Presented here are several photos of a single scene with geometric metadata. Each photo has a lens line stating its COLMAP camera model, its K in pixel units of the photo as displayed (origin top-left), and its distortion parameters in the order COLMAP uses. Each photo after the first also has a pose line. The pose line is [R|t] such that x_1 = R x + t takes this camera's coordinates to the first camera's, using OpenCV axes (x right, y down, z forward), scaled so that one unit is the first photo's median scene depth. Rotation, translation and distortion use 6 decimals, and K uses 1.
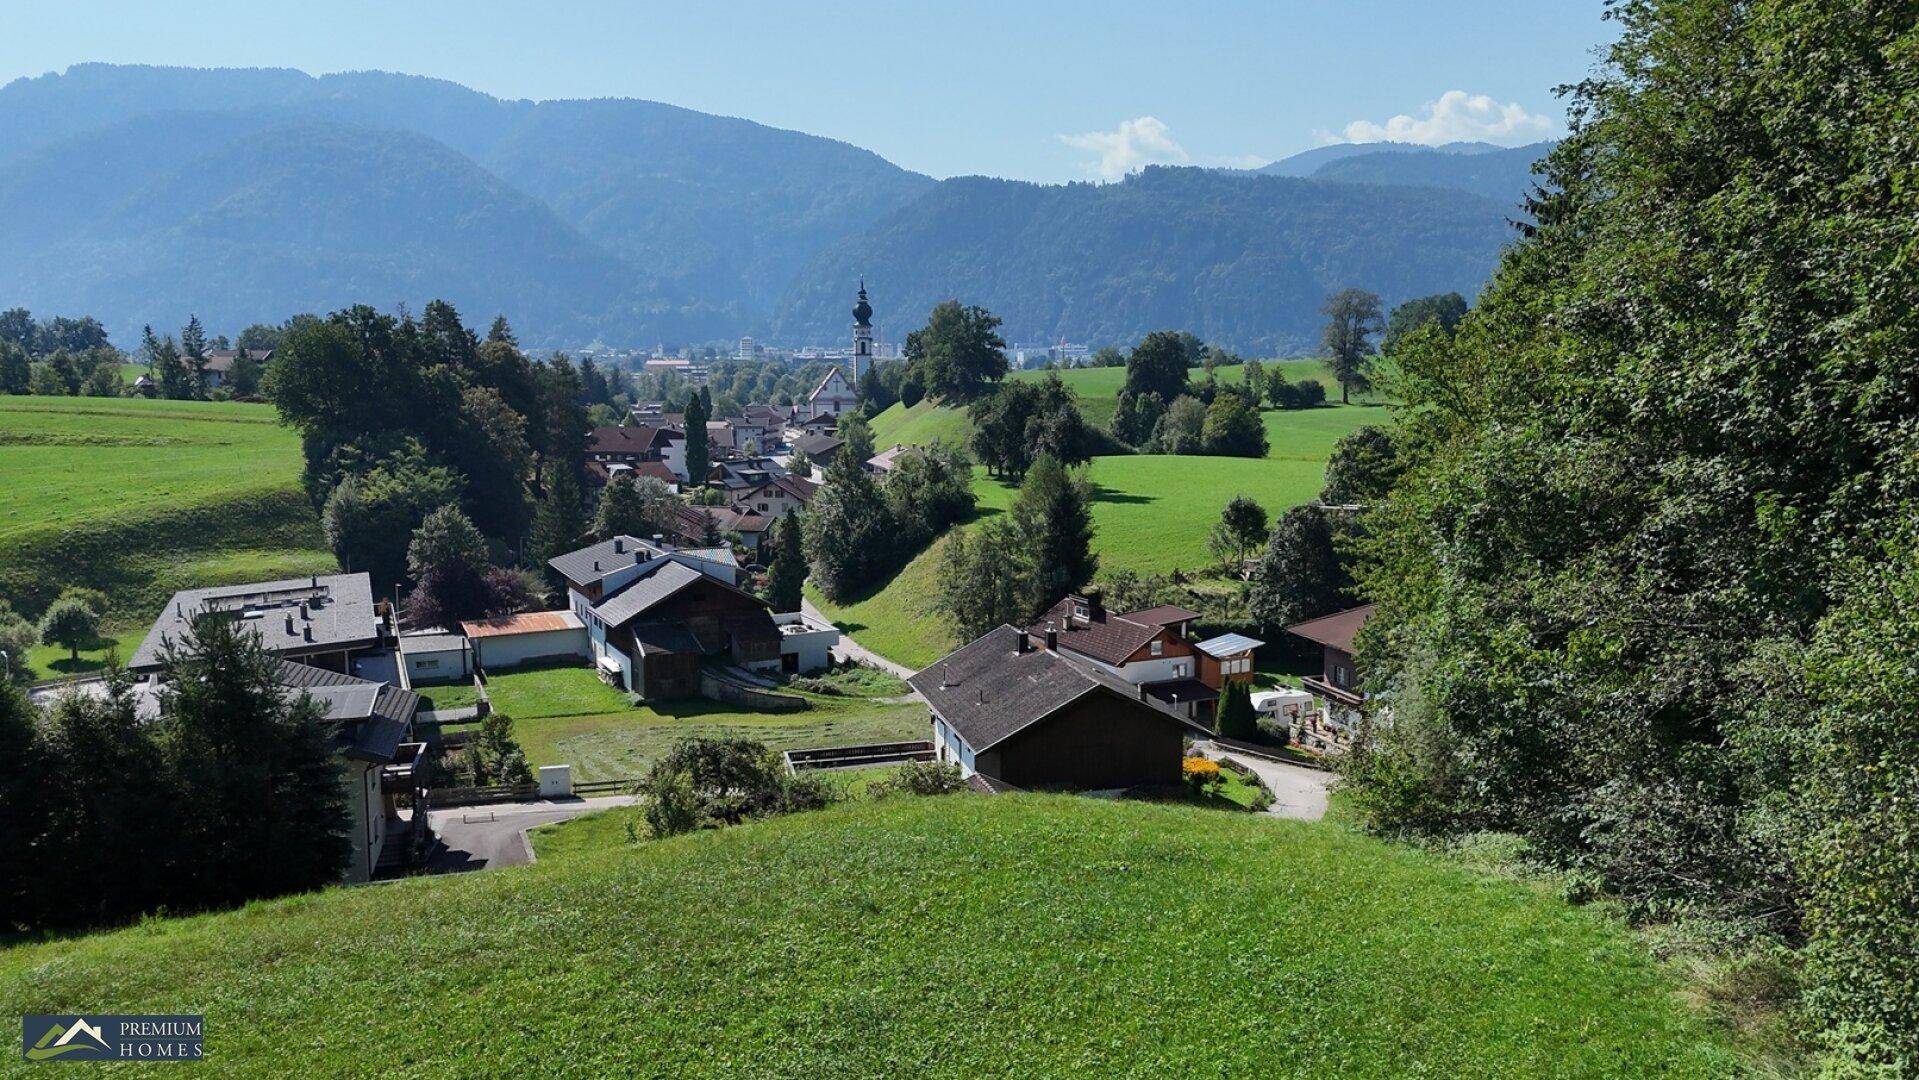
lens RADIAL K [[1414.7, 0, 967.4], [0, 1414.7, 536.8], [0, 0, 1]] dist [0.093471, -0.102183]
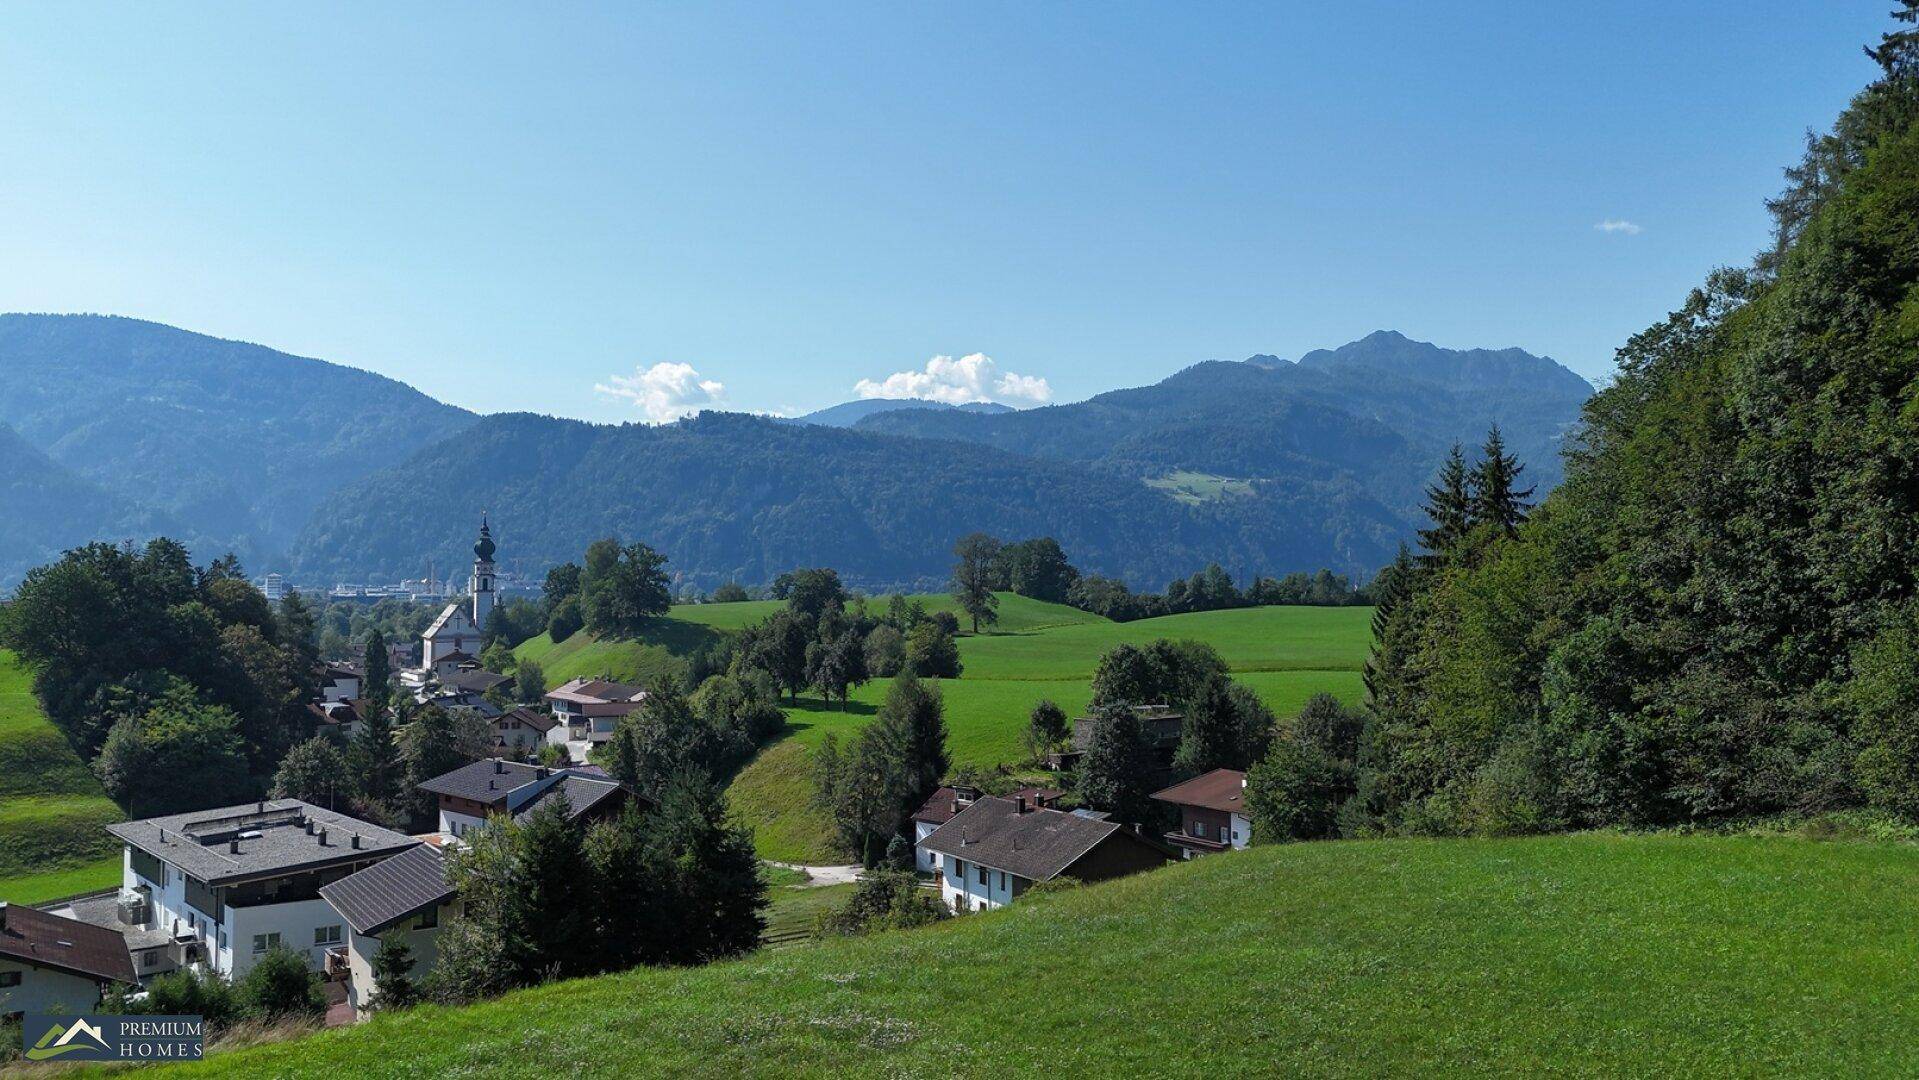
lens RADIAL K [[1414.7, 0, 967.4], [0, 1414.7, 536.8], [0, 0, 1]] dist [0.093471, -0.102183]
pose [[0.949409, 0.009712, 0.313893, -0.204495], [0.042380, 0.986416, -0.158706, 0.017612], [-0.311170, 0.163979, 0.936100, -0.120010]]
